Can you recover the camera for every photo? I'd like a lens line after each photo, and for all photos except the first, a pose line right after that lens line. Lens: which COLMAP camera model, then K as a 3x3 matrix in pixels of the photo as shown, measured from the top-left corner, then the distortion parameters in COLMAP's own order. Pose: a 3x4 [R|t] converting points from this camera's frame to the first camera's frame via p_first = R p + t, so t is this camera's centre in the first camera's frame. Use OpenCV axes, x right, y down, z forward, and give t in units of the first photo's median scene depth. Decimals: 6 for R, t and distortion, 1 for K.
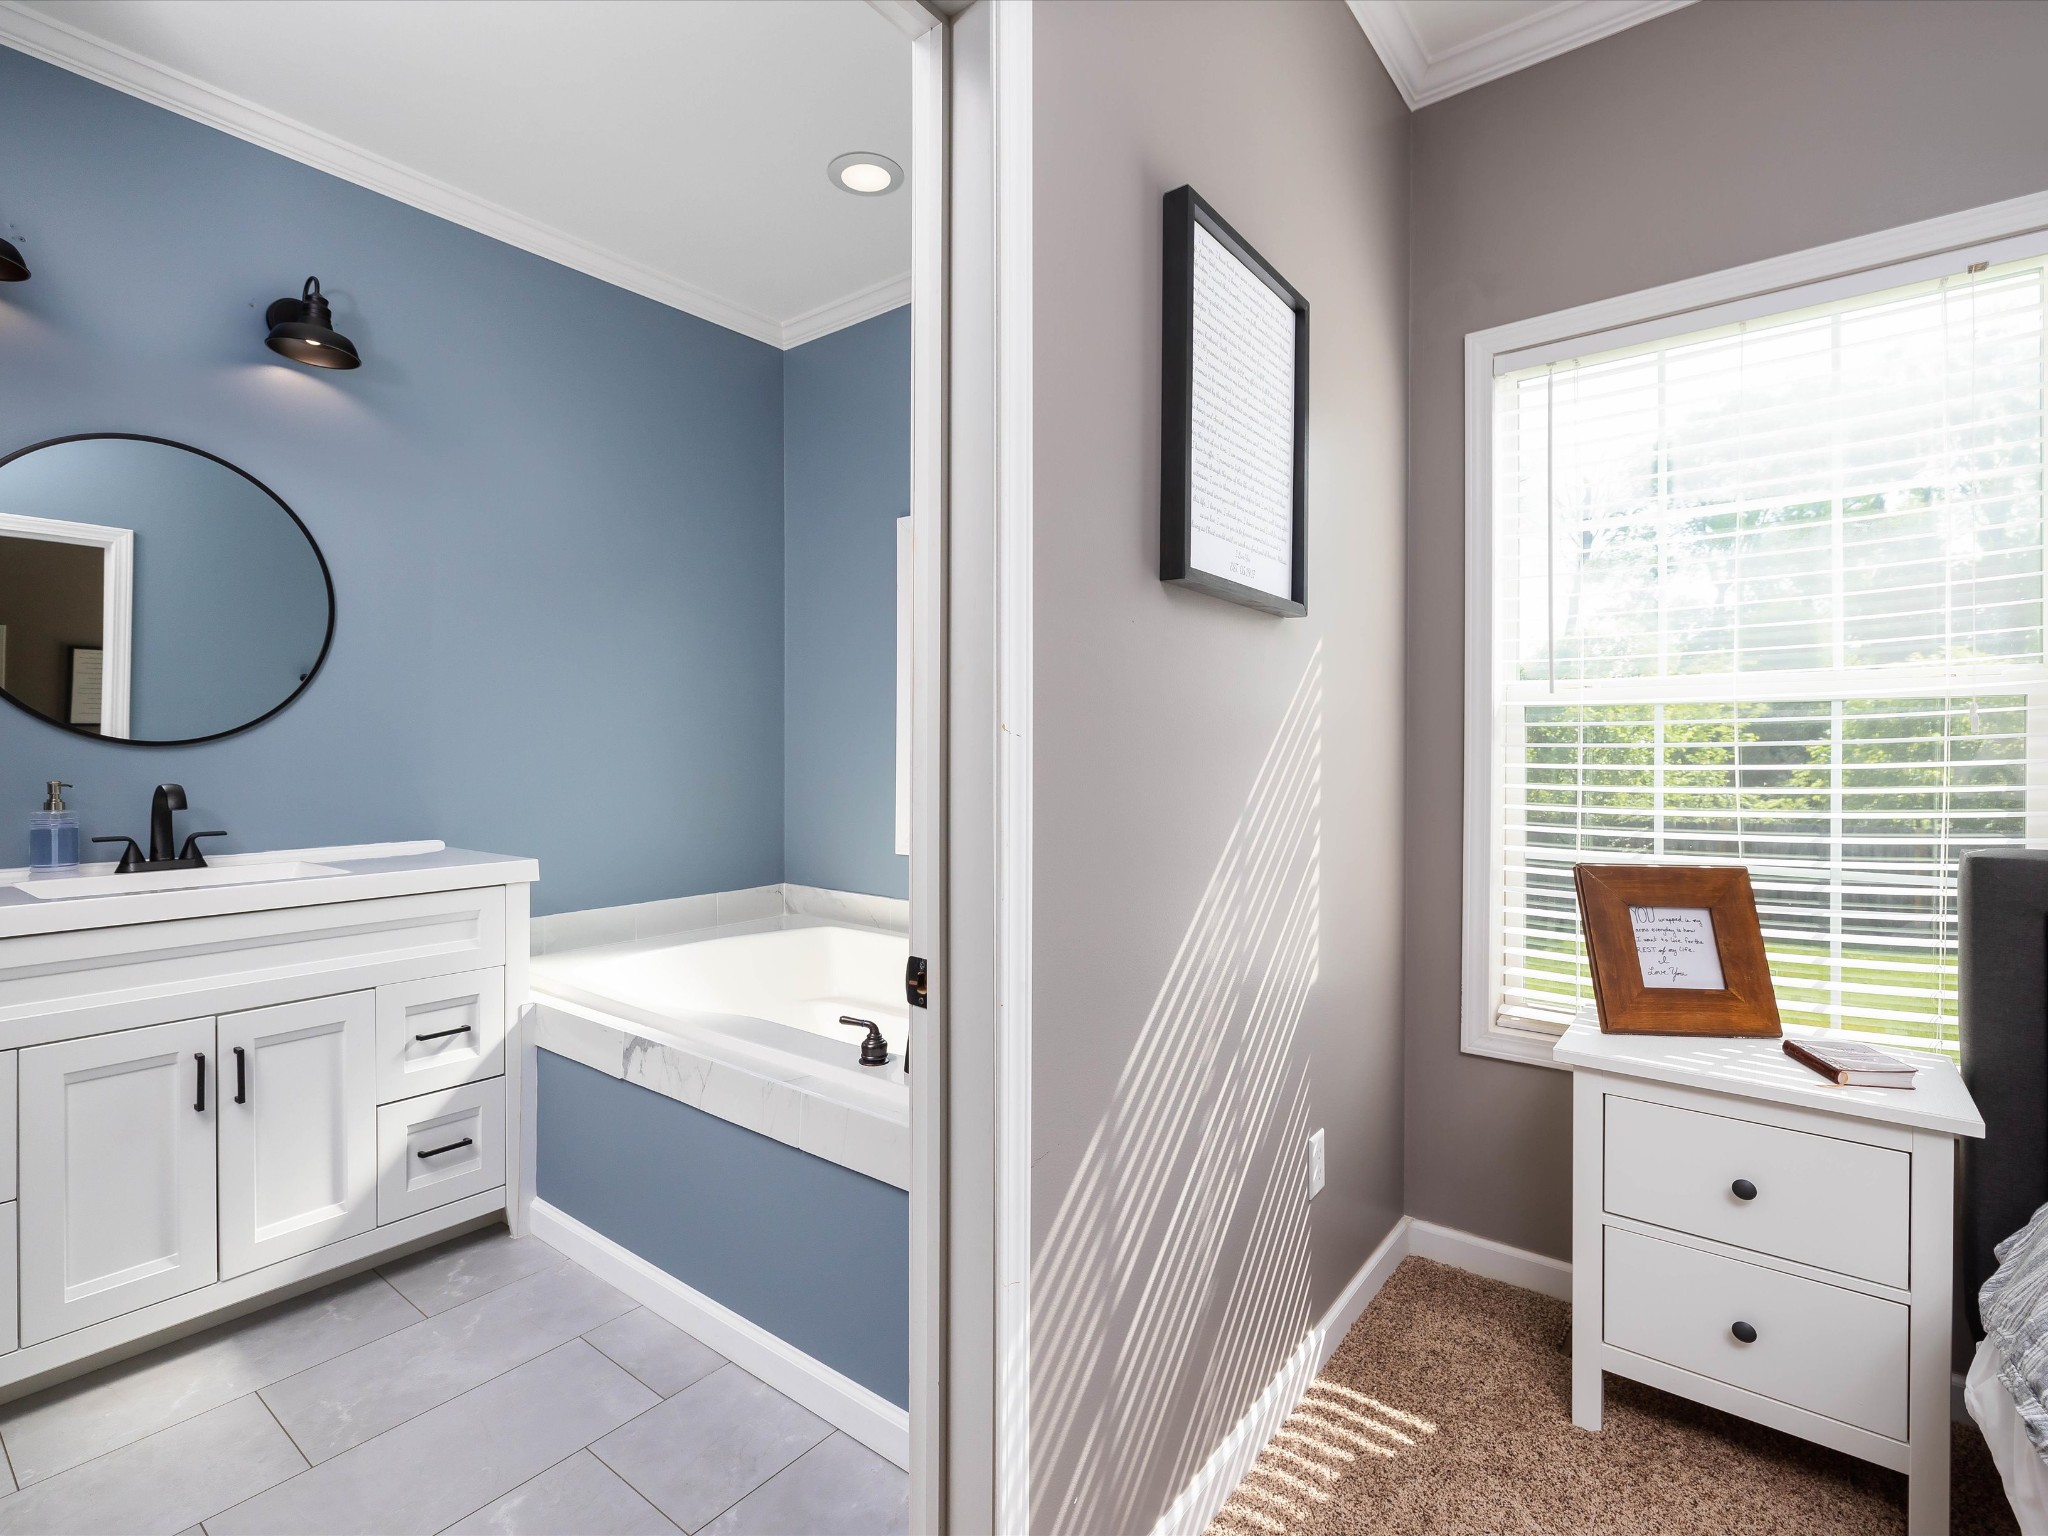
lens RADIAL K [[985.8, 0, 1015.7], [0, 985.8, 753.3], [0, 0, 1]] dist [-0.002904, -0.000556]
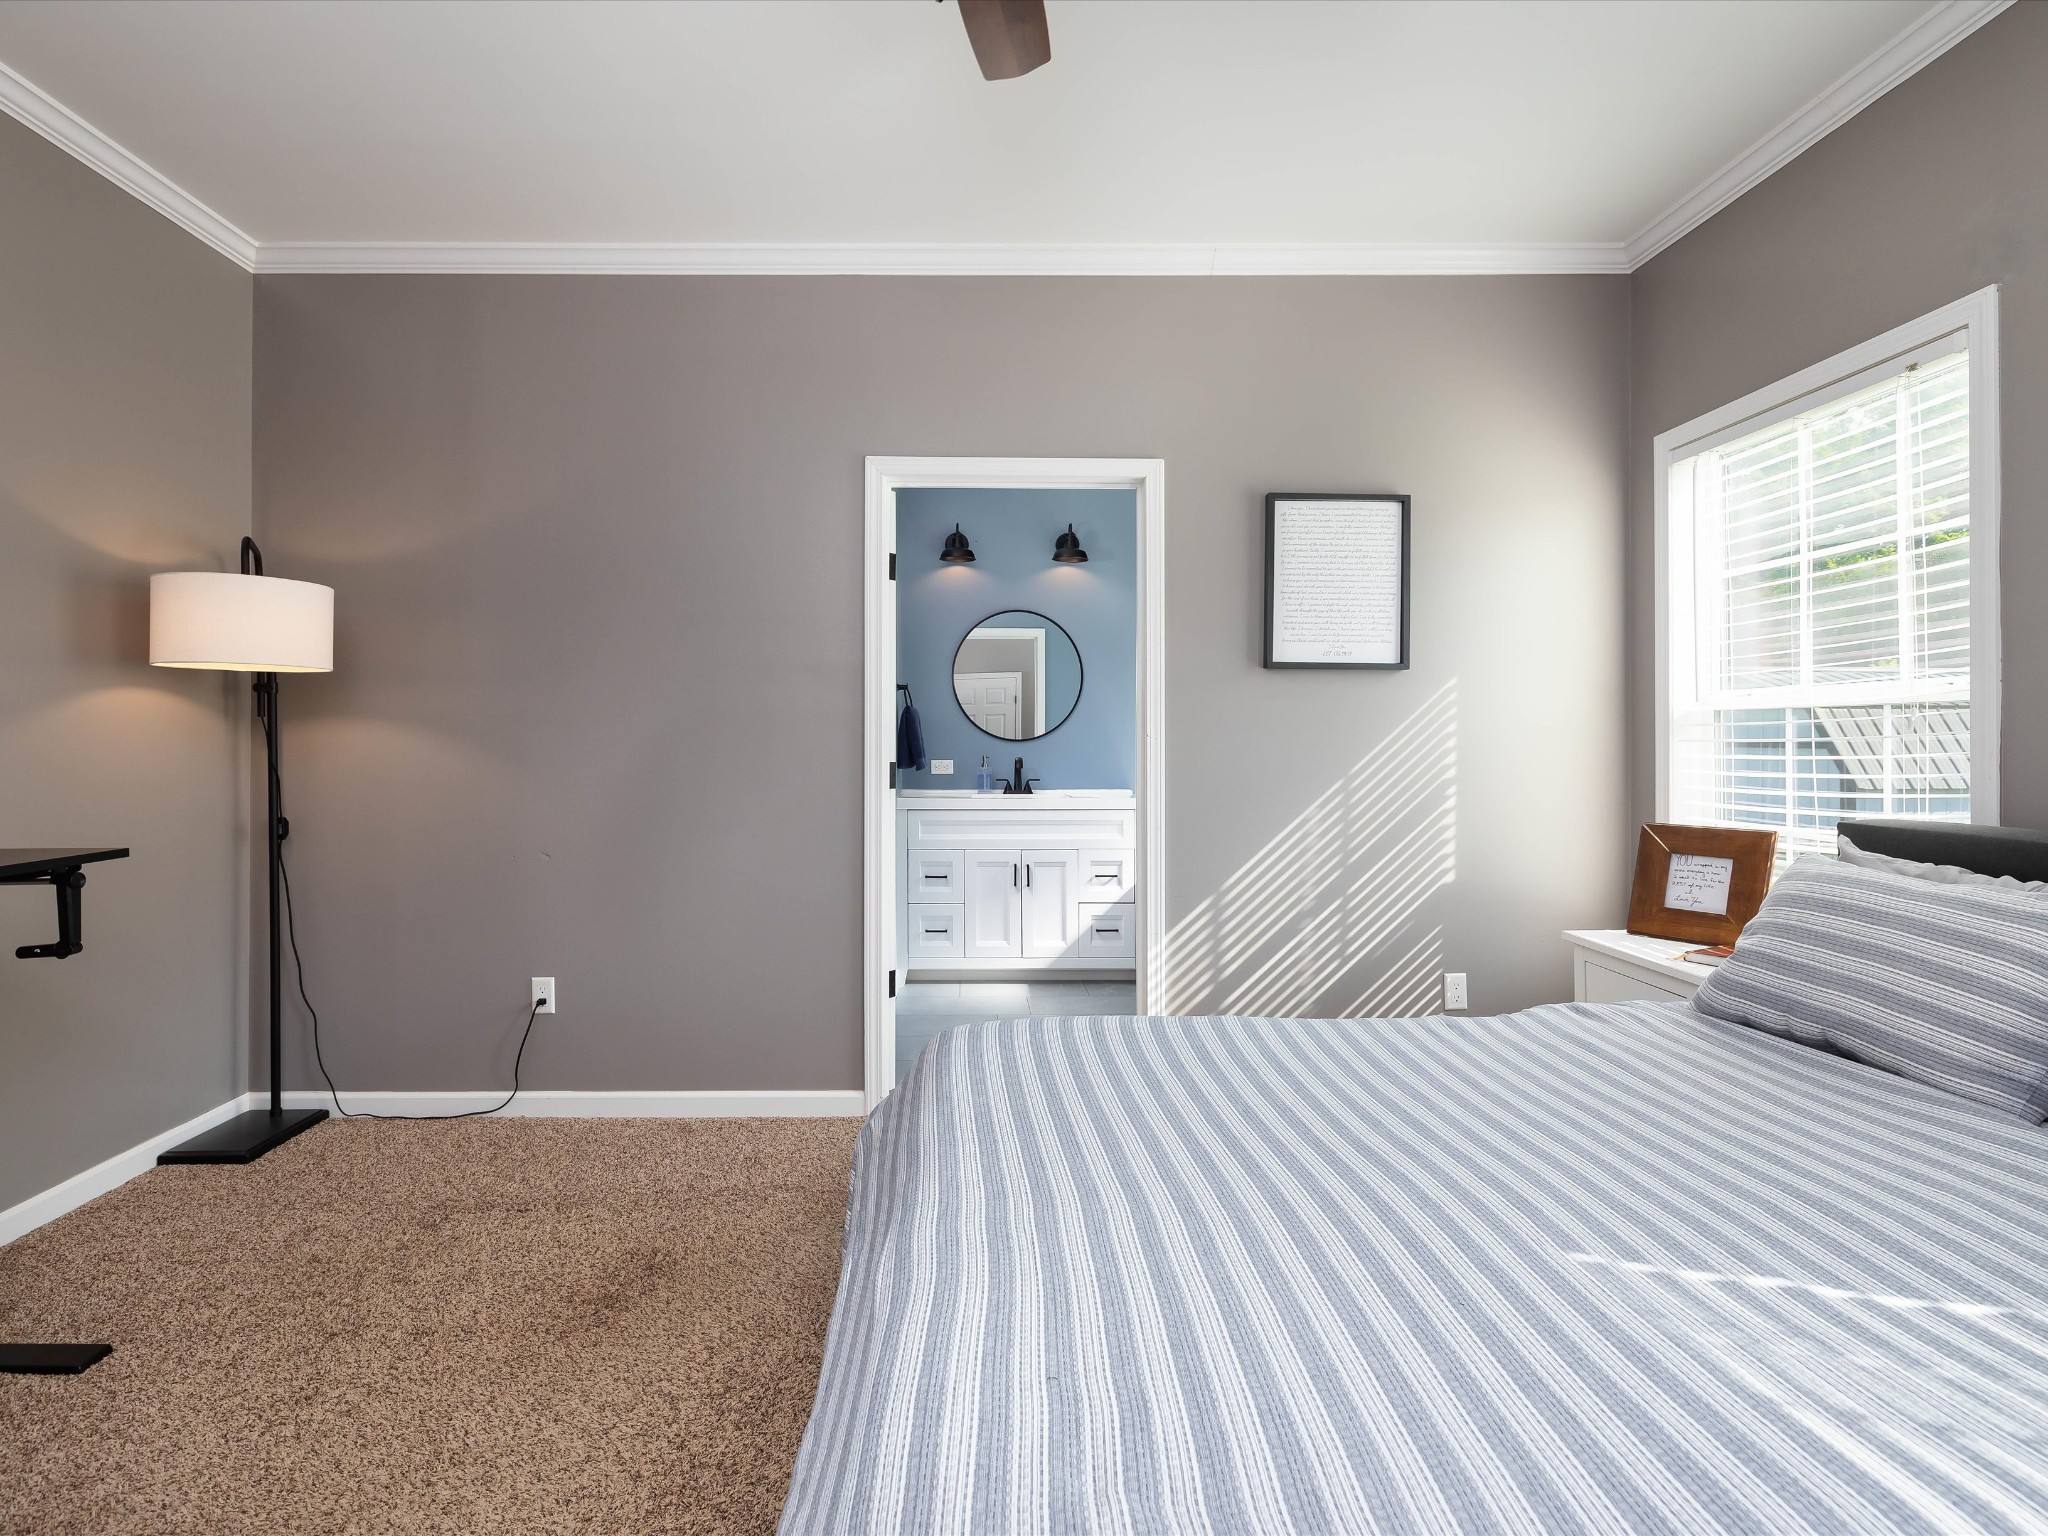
lens RADIAL K [[1490.3, 0, 1010.0], [0, 1490.3, 780.7], [0, 0, 1]] dist [-0.008510, 0.001341]
pose [[0.617263, 0.020970, -0.786477, 1.881427], [-0.000046, 0.999646, 0.026618, -0.008549], [0.786757, -0.016394, 0.617046, -1.188533]]
